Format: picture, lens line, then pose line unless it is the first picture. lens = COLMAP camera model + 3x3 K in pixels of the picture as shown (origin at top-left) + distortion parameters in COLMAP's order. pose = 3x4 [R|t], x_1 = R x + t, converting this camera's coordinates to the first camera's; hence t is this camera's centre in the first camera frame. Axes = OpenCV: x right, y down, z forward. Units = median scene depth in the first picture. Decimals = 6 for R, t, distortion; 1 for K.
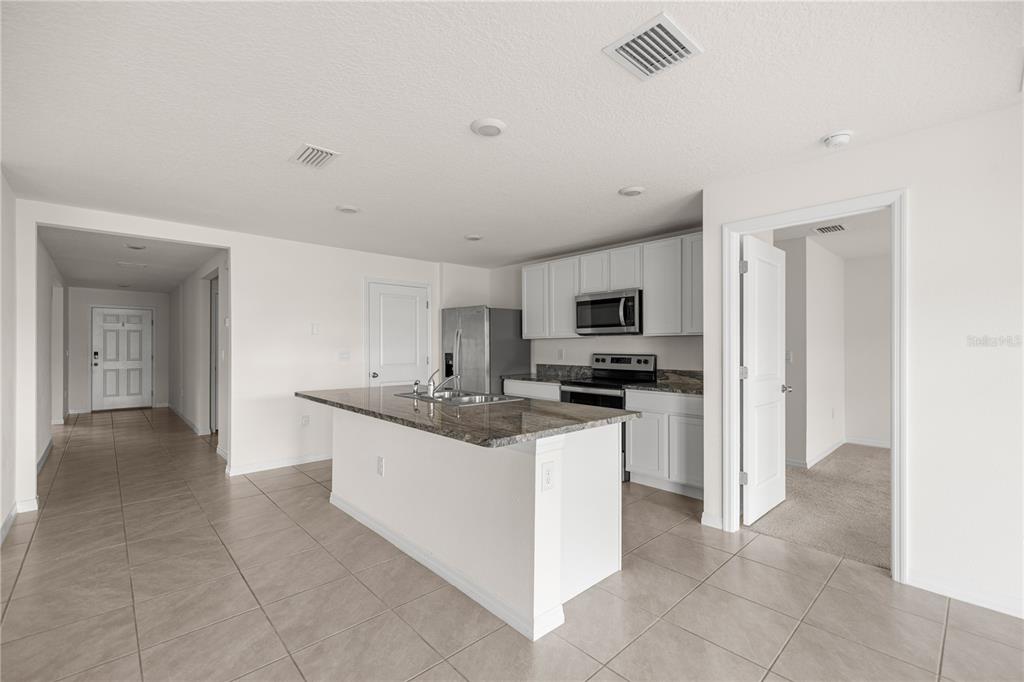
lens RADIAL K [[438.2, 0, 515.4], [0, 438.2, 333.5], [0, 0, 1]] dist [0.000835, 0.000197]
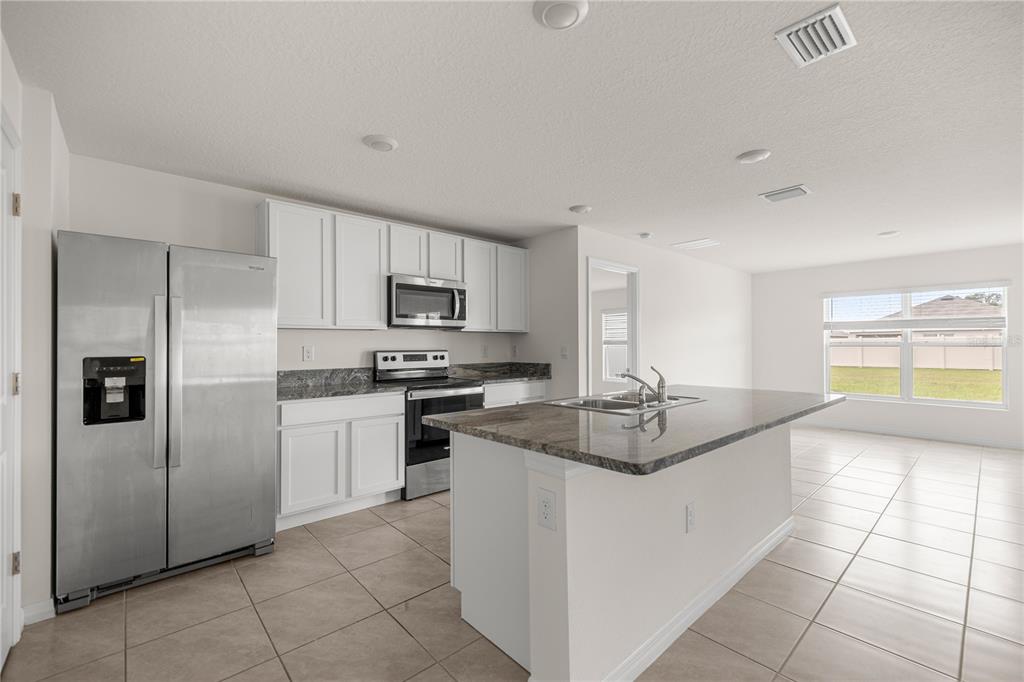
lens RADIAL K [[430.4, 0, 509.8], [0, 430.4, 338.0], [0, 0, 1]] dist [-0.001107, -0.000183]
pose [[0.028124, 0.013337, 0.999515, -0.605420], [-0.026138, 0.999579, -0.012602, 0.028014], [-0.999263, -0.025771, 0.028461, 0.783548]]
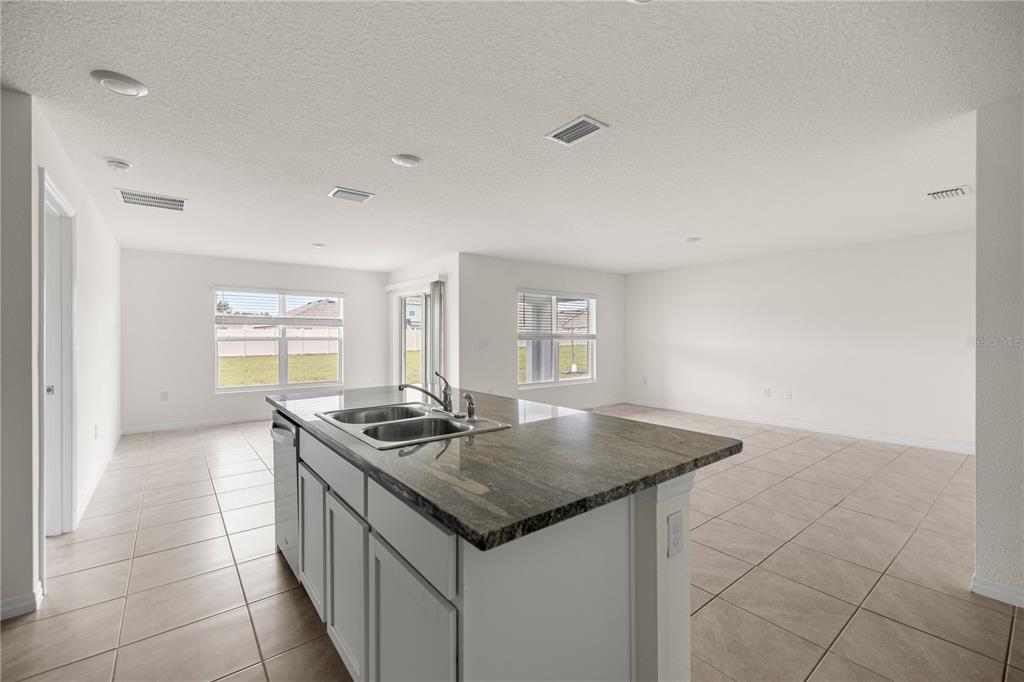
lens RADIAL K [[430.4, 0, 509.8], [0, 430.4, 338.0], [0, 0, 1]] dist [-0.001107, -0.000183]
pose [[-0.996602, -0.004792, 0.082229, -0.220069], [-0.006583, 0.999747, -0.021520, 0.024916], [-0.082106, -0.021988, -0.996381, 1.048991]]
